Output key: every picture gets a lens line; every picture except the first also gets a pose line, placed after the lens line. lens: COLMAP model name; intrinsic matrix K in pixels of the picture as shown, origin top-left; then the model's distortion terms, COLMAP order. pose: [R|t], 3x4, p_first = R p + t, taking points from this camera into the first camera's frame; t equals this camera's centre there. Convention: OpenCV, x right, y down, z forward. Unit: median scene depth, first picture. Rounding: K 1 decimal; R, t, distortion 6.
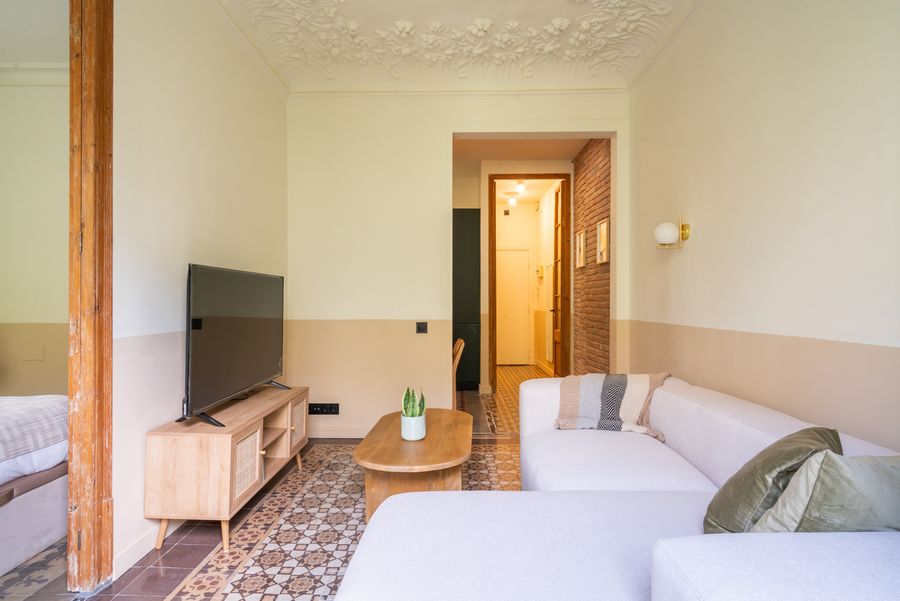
lens RADIAL K [[494.9, 0, 483.2], [0, 494.9, 304.5], [0, 0, 1]] dist [0.004392, -0.000346]
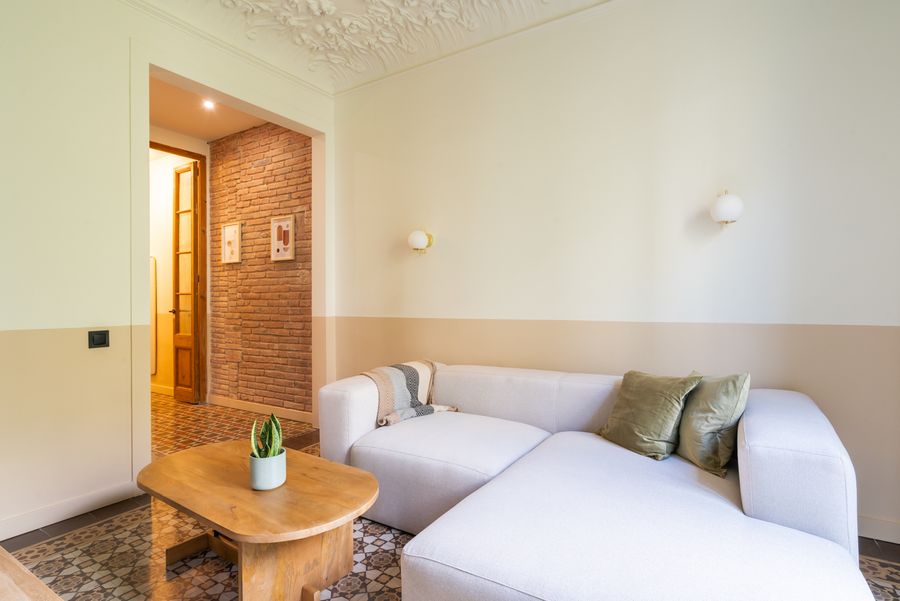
lens RADIAL K [[444.3, 0, 447.6], [0, 444.3, 302.6], [0, 0, 1]] dist [-0.006300, 0.005541]
pose [[0.526514, -0.008589, 0.850123, -0.293370], [0.013751, 0.999904, 0.001586, 0.002996], [-0.850055, 0.010855, 0.526582, 0.232695]]
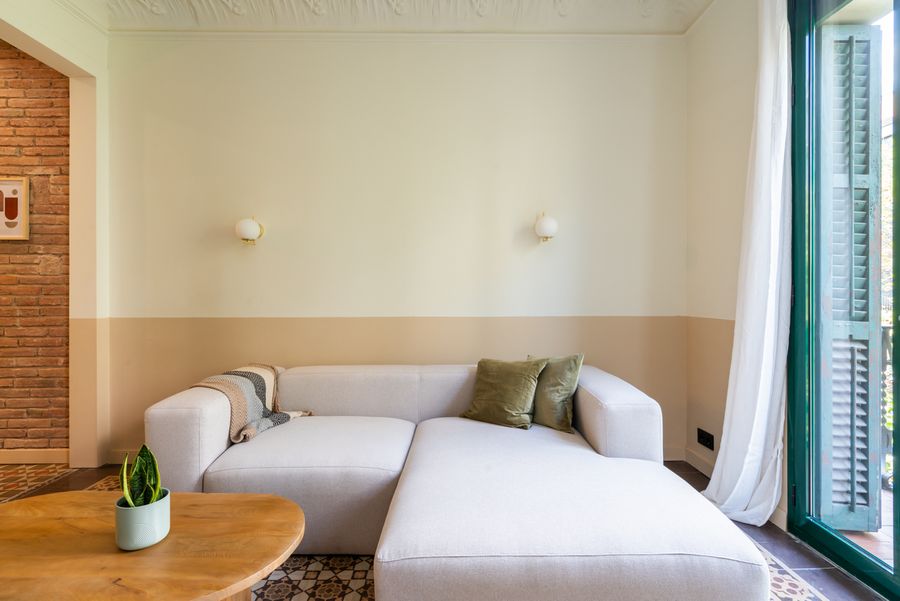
lens RADIAL K [[444.3, 0, 439.9], [0, 444.3, 299.9], [0, 0, 1]] dist [-0.006300, 0.005541]
pose [[-0.001391, -0.008512, 0.999963, -0.333832], [0.010248, 0.999911, 0.008526, 0.001208], [-0.999947, 0.010260, -0.001304, 0.354405]]
